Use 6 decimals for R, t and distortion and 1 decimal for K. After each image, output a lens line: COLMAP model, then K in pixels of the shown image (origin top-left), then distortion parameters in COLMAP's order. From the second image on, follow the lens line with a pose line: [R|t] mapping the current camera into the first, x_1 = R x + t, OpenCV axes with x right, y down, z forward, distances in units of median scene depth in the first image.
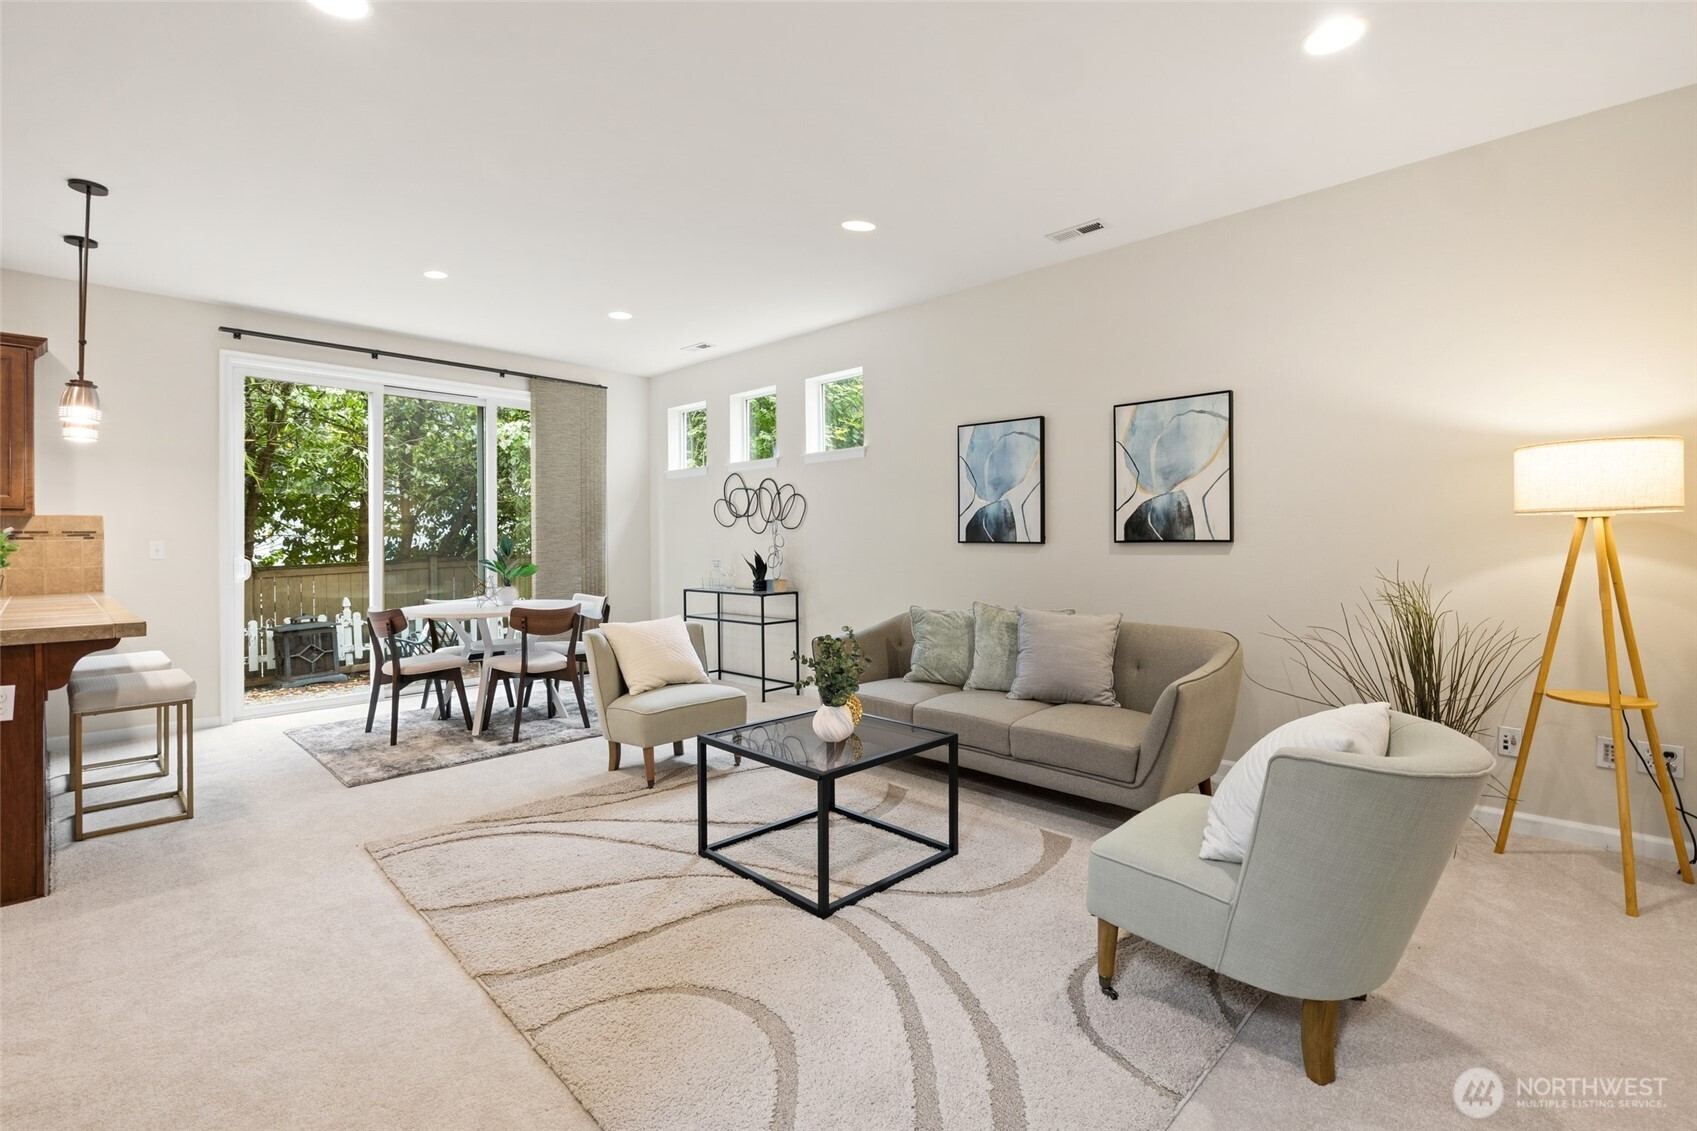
lens RADIAL K [[771.1, 0, 828.1], [0, 771.1, 530.4], [0, 0, 1]] dist [-0.001711, 0.000131]
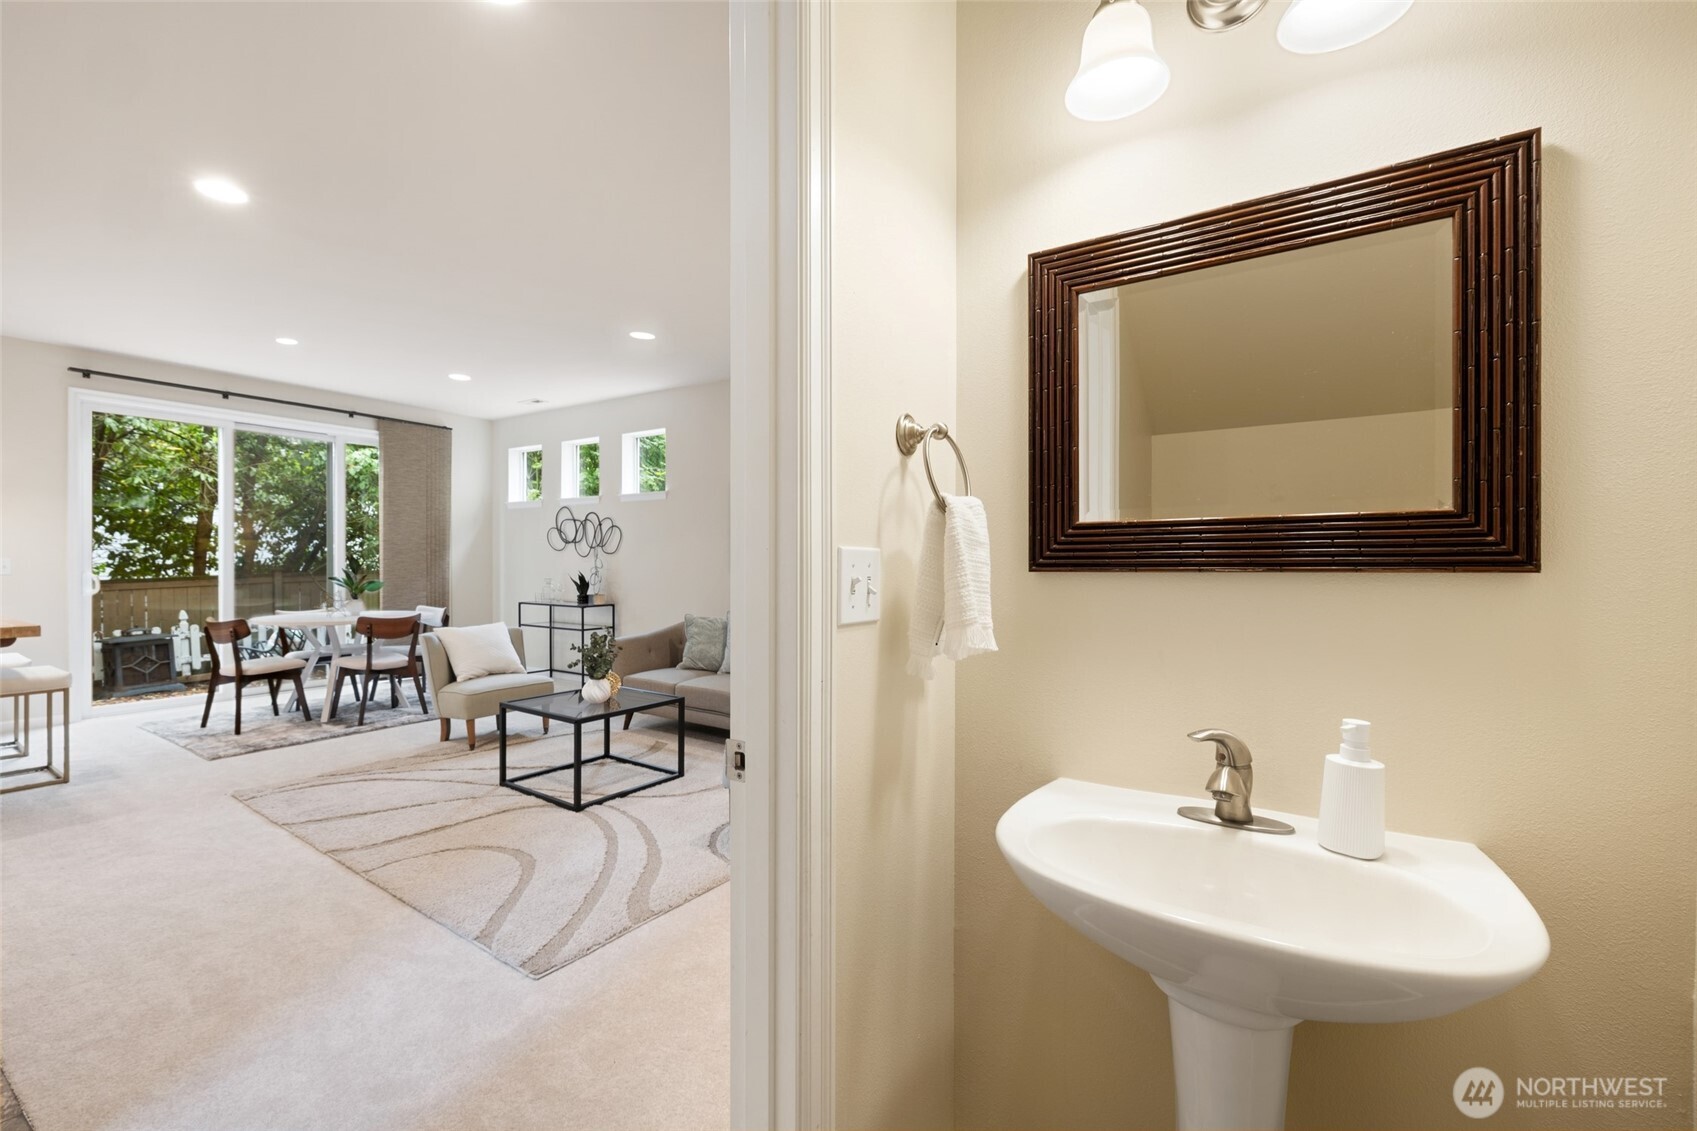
lens RADIAL K [[714.4, 0, 840.1], [0, 714.4, 560.4], [0, 0, 1]] dist [-0.000845, 0.000175]
pose [[0.980069, 0.012562, 0.198261, 0.115316], [-0.015599, 0.999784, 0.013765, -0.017153], [-0.198045, -0.016584, 0.980053, -0.264713]]
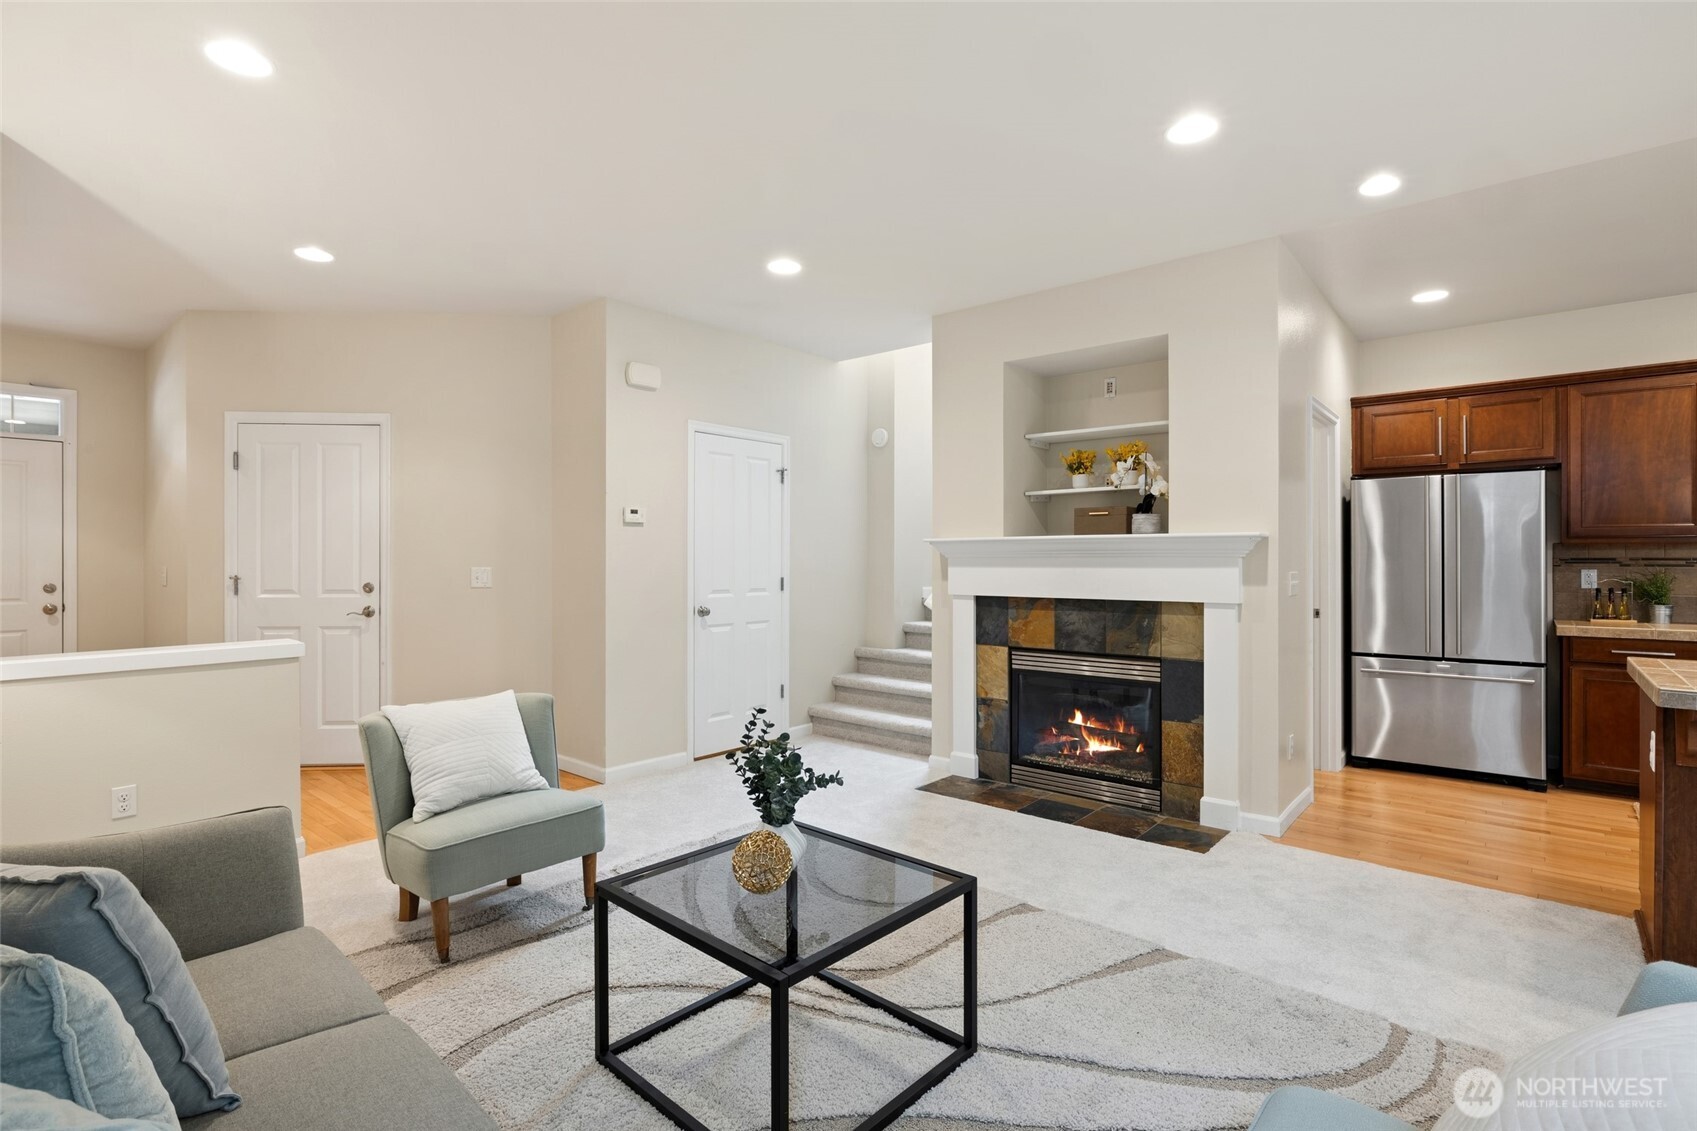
lens RADIAL K [[801.2, 0, 839.5], [0, 801.2, 558.8], [0, 0, 1]] dist [-0.007914, 0.002571]
pose [[-0.997978, 0.009788, -0.062805, -0.001677], [0.010606, 0.999863, -0.012693, -0.006080], [0.062673, -0.013333, -0.997945, 1.070748]]
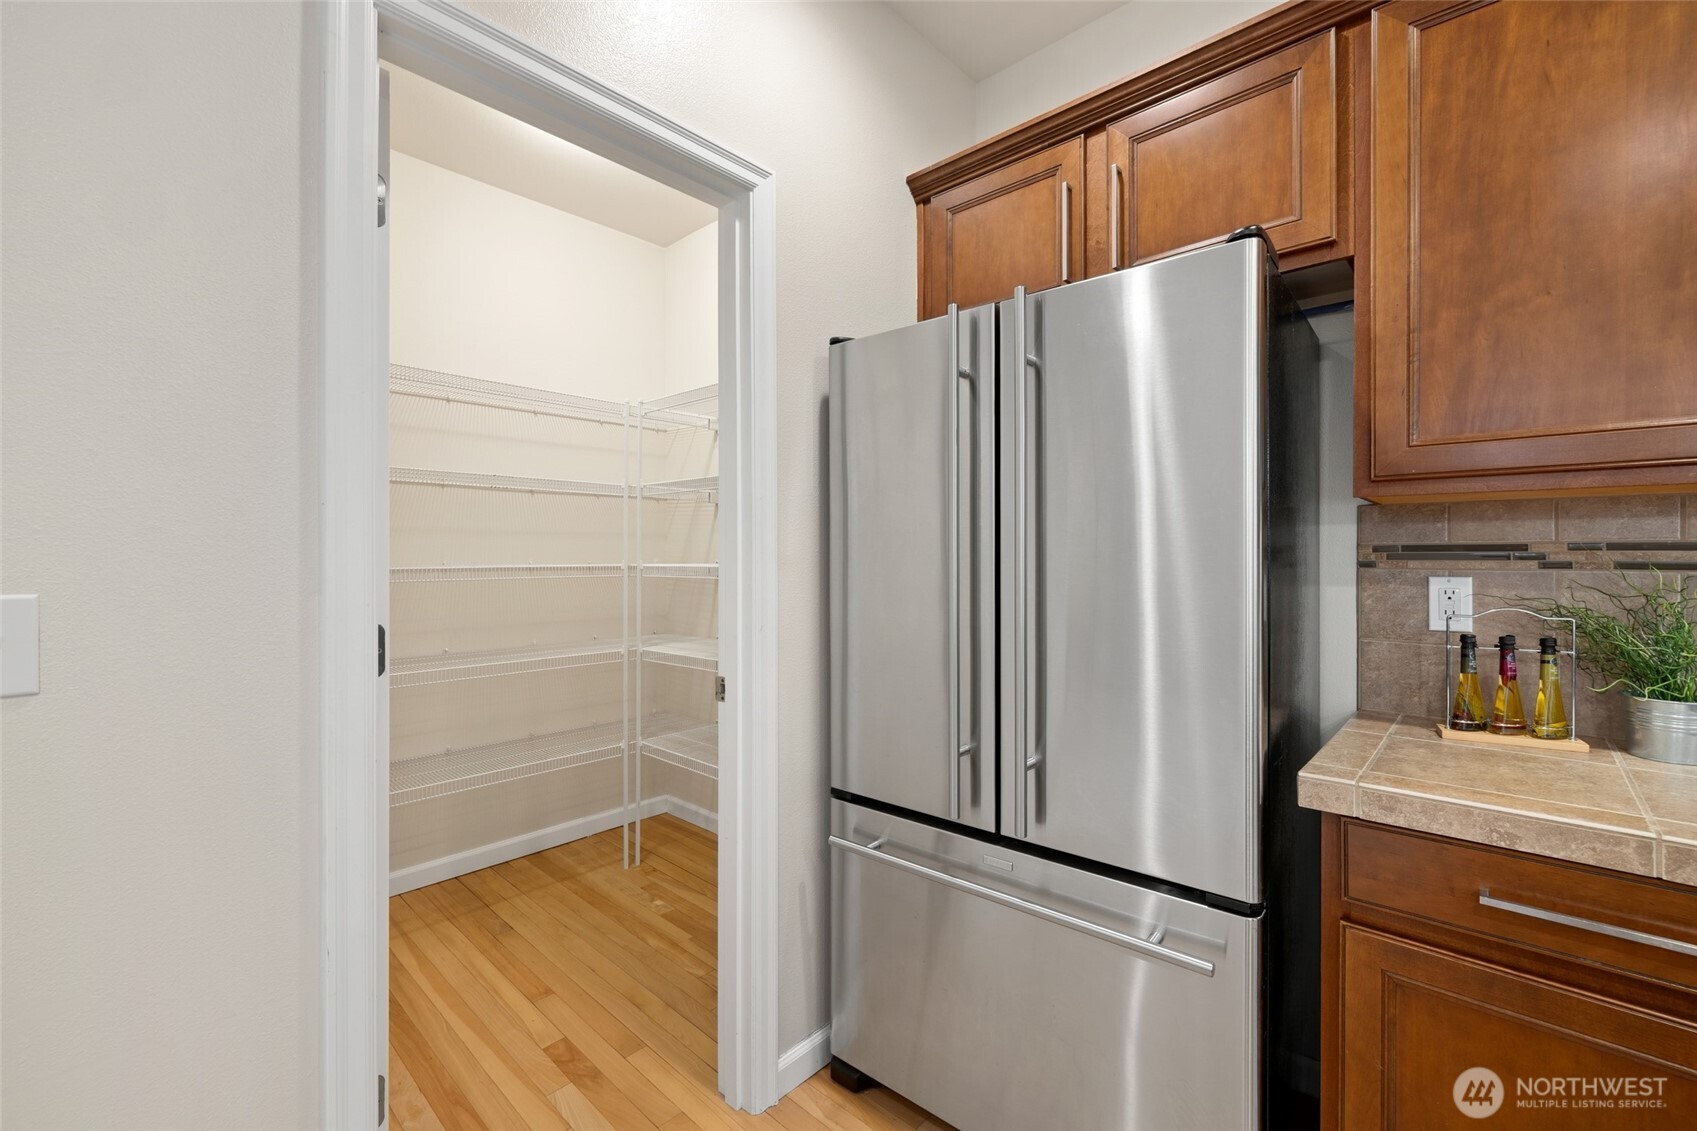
lens RADIAL K [[714.4, 0, 836.0], [0, 714.4, 558.1], [0, 0, 1]] dist [-0.000845, 0.000175]
pose [[-0.999728, 0.008910, -0.021569, -0.752336], [0.009102, 0.999919, -0.008850, -0.003325], [0.021488, -0.009044, -0.999728, 0.416884]]
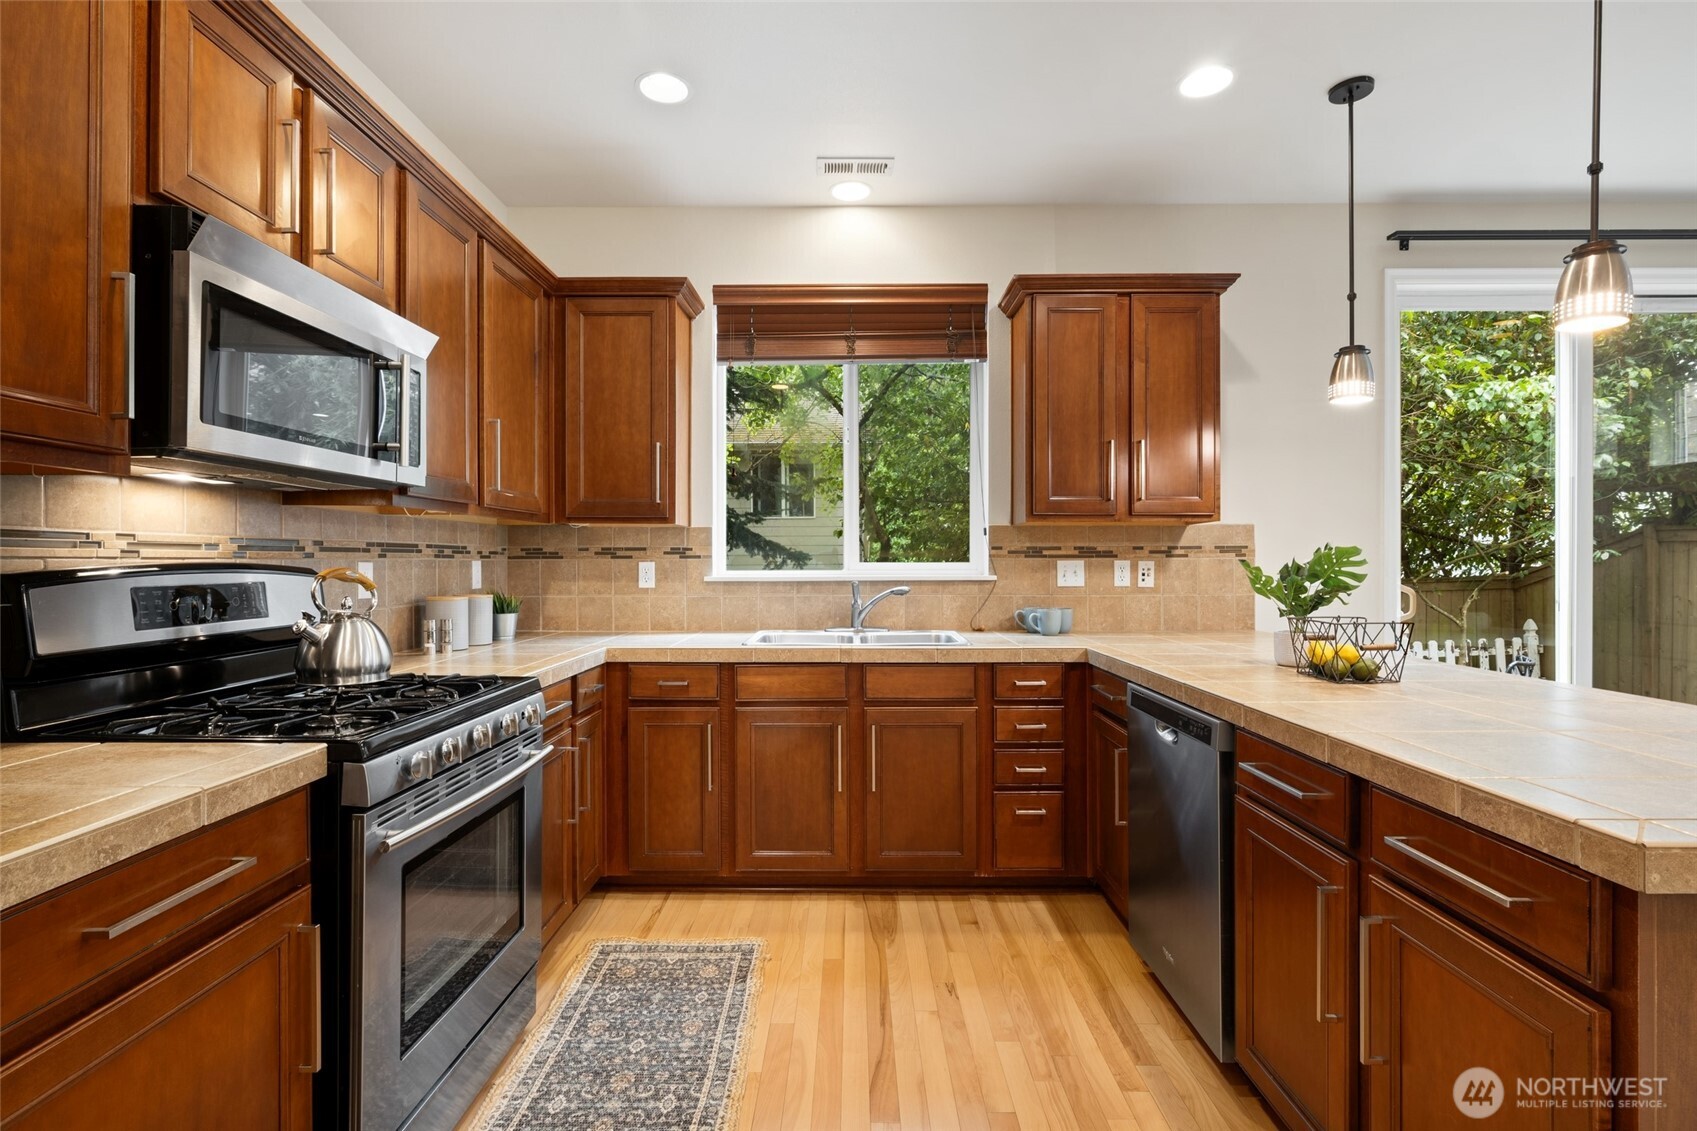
lens RADIAL K [[801.2, 0, 836.6], [0, 801.2, 565.3], [0, 0, 1]] dist [-0.007914, 0.002571]
pose [[0.689068, 0.010902, -0.724615, -0.677290], [0.005328, 0.999784, 0.020108, 0.002067], [0.724677, -0.017717, 0.688861, 0.203285]]
